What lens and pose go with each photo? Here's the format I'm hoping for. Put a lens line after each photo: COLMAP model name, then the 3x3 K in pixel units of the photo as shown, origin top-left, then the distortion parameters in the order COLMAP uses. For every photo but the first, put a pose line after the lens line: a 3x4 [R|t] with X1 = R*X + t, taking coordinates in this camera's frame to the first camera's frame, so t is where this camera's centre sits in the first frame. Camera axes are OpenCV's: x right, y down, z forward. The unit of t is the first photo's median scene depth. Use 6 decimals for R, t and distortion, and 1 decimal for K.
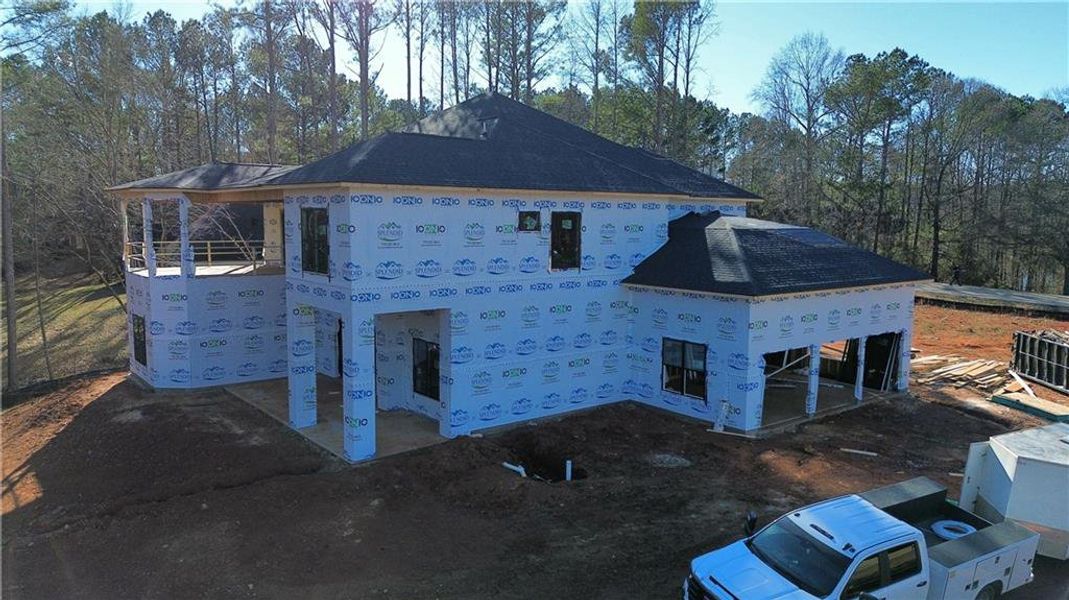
lens RADIAL K [[760.1, 0, 531.1], [0, 760.1, 300.1], [0, 0, 1]] dist [0.036615, -0.020622]
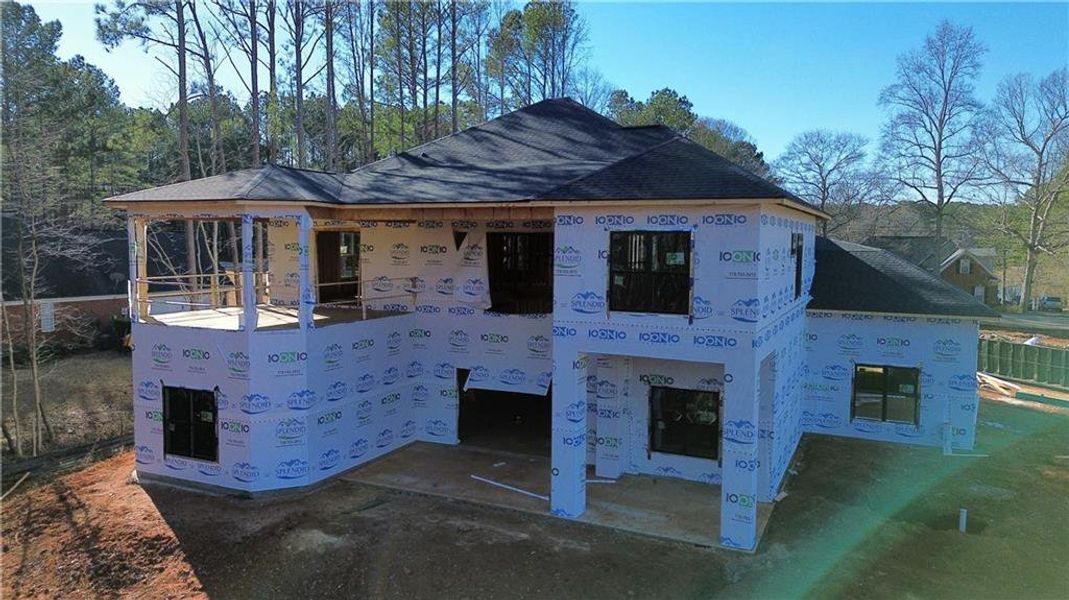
lens RADIAL K [[760.1, 0, 536.5], [0, 760.1, 301.1], [0, 0, 1]] dist [0.036615, -0.020622]
pose [[0.899671, -0.037891, 0.434920, -0.646419], [0.048900, 0.998703, -0.014145, -0.038860], [-0.433820, 0.033994, 0.900358, 0.313833]]
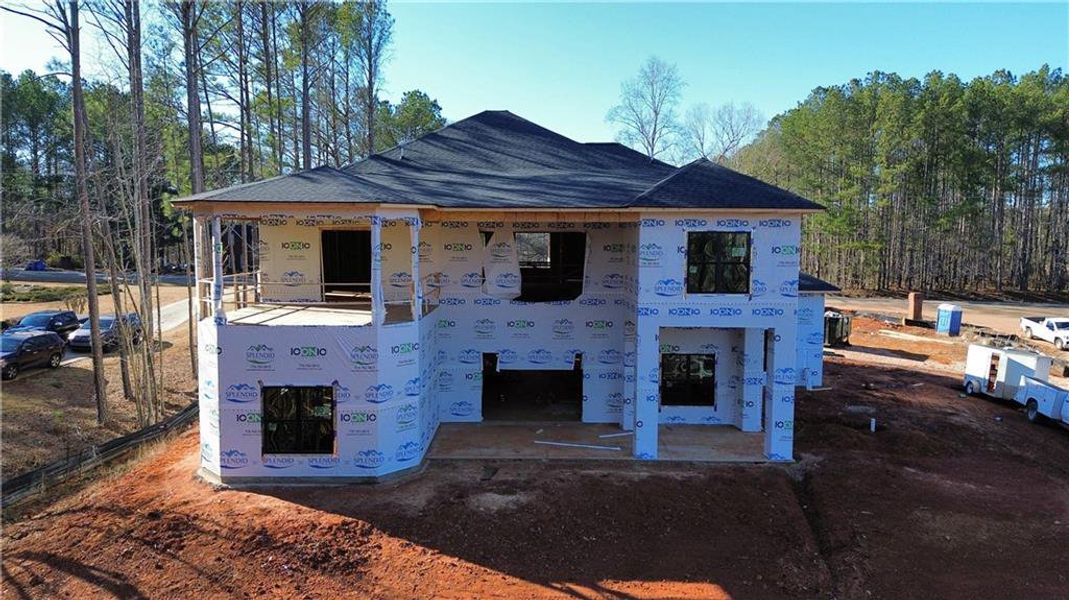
lens RADIAL K [[760.1, 0, 530.6], [0, 760.1, 300.2], [0, 0, 1]] dist [0.036615, -0.020622]
pose [[0.627287, -0.071874, 0.775464, -1.108838], [0.087260, 0.995949, 0.021723, -0.064649], [-0.773884, 0.054040, 0.631018, 0.489829]]
